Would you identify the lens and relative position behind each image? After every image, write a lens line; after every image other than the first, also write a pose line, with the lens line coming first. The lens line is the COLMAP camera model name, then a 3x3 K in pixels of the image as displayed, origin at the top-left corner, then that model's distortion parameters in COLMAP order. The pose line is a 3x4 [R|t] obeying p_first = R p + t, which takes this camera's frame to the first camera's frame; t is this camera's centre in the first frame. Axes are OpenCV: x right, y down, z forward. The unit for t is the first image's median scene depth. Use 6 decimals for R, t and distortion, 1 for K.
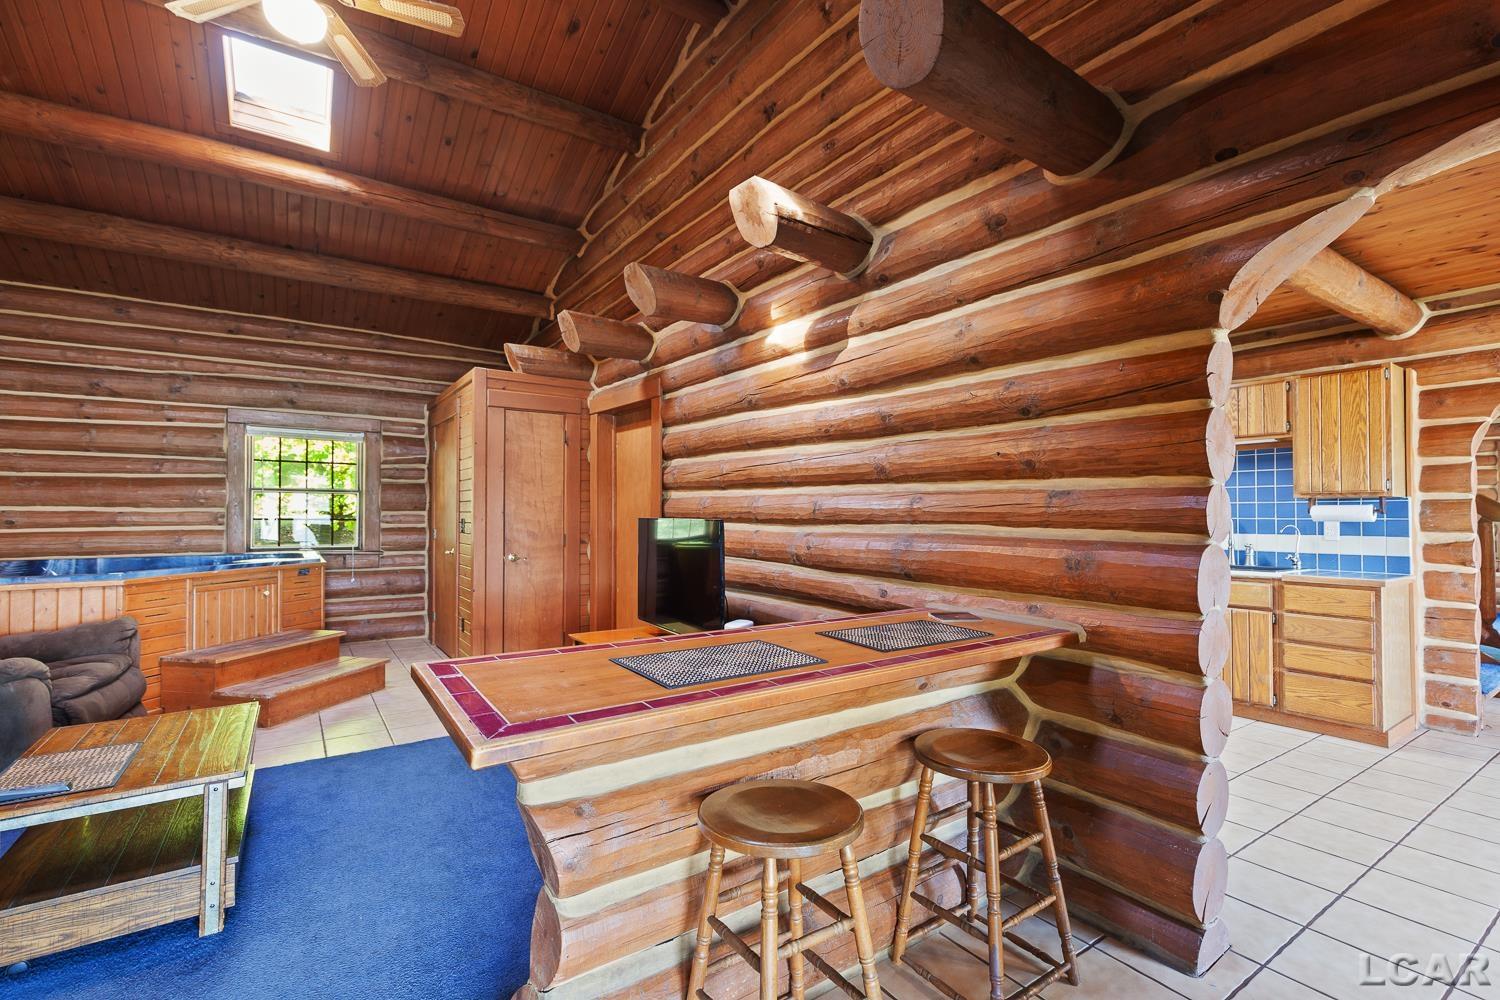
lens RADIAL K [[677.1, 0, 750.0], [0, 677.1, 500.0], [0, 0, 1]] dist [0.004207, 0.000566]
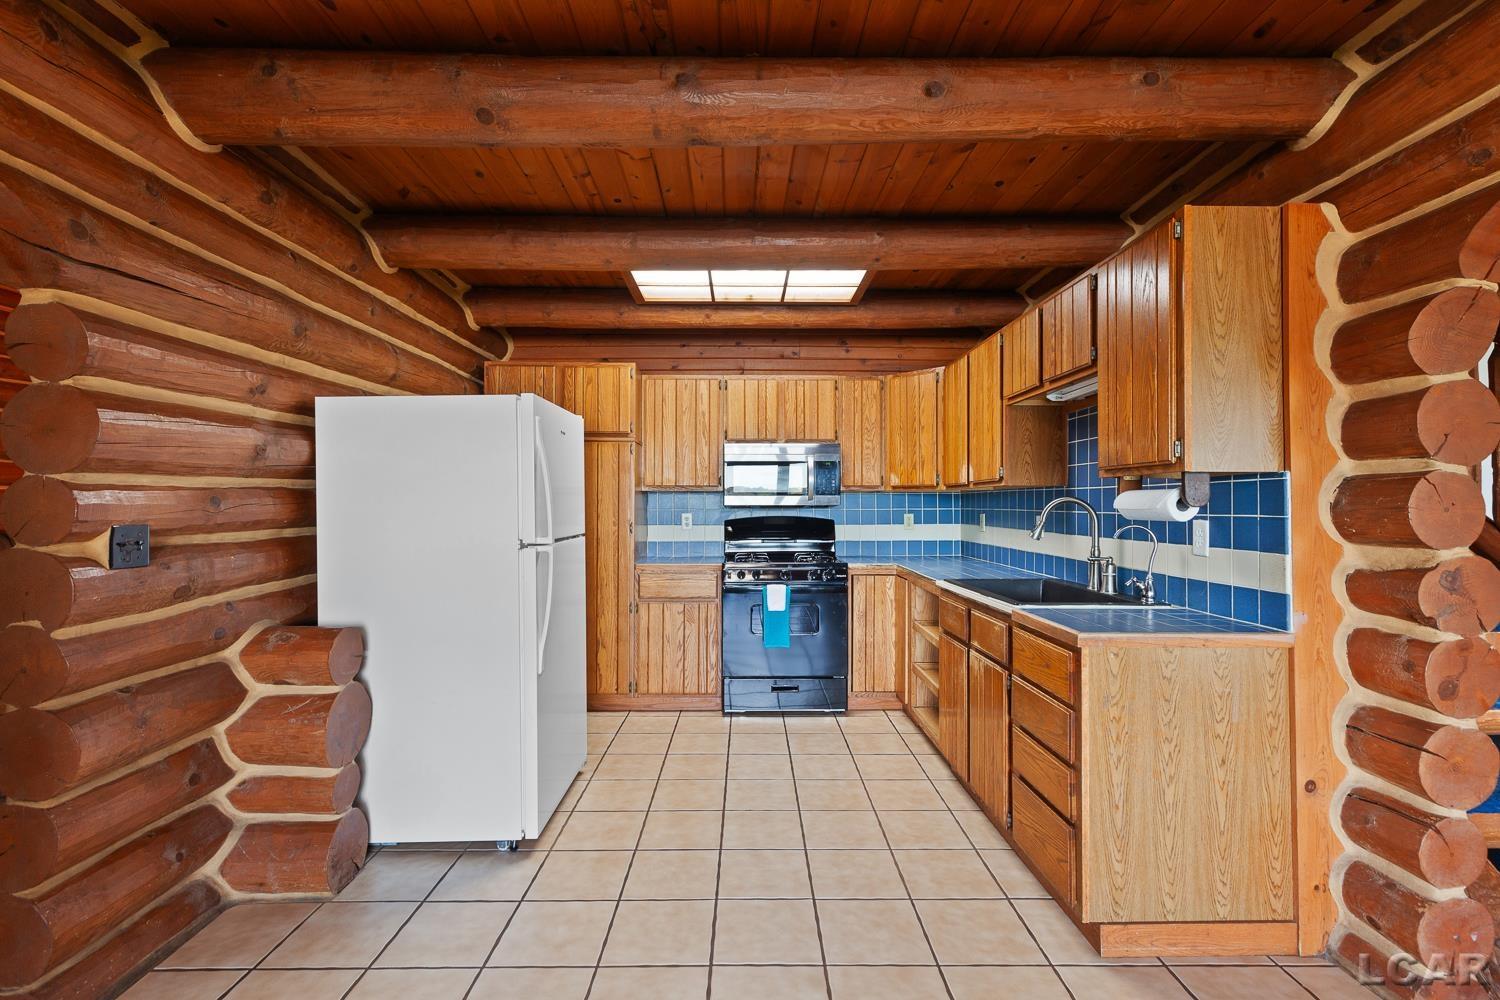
lens RADIAL K [[677.1, 0, 750.0], [0, 677.1, 500.0], [0, 0, 1]] dist [0.004207, 0.000566]
pose [[0.828215, -0.010650, -0.560309, 0.910660], [0.015074, 0.999881, 0.003276, 0.008751], [0.560208, -0.011159, 0.828277, 0.381705]]
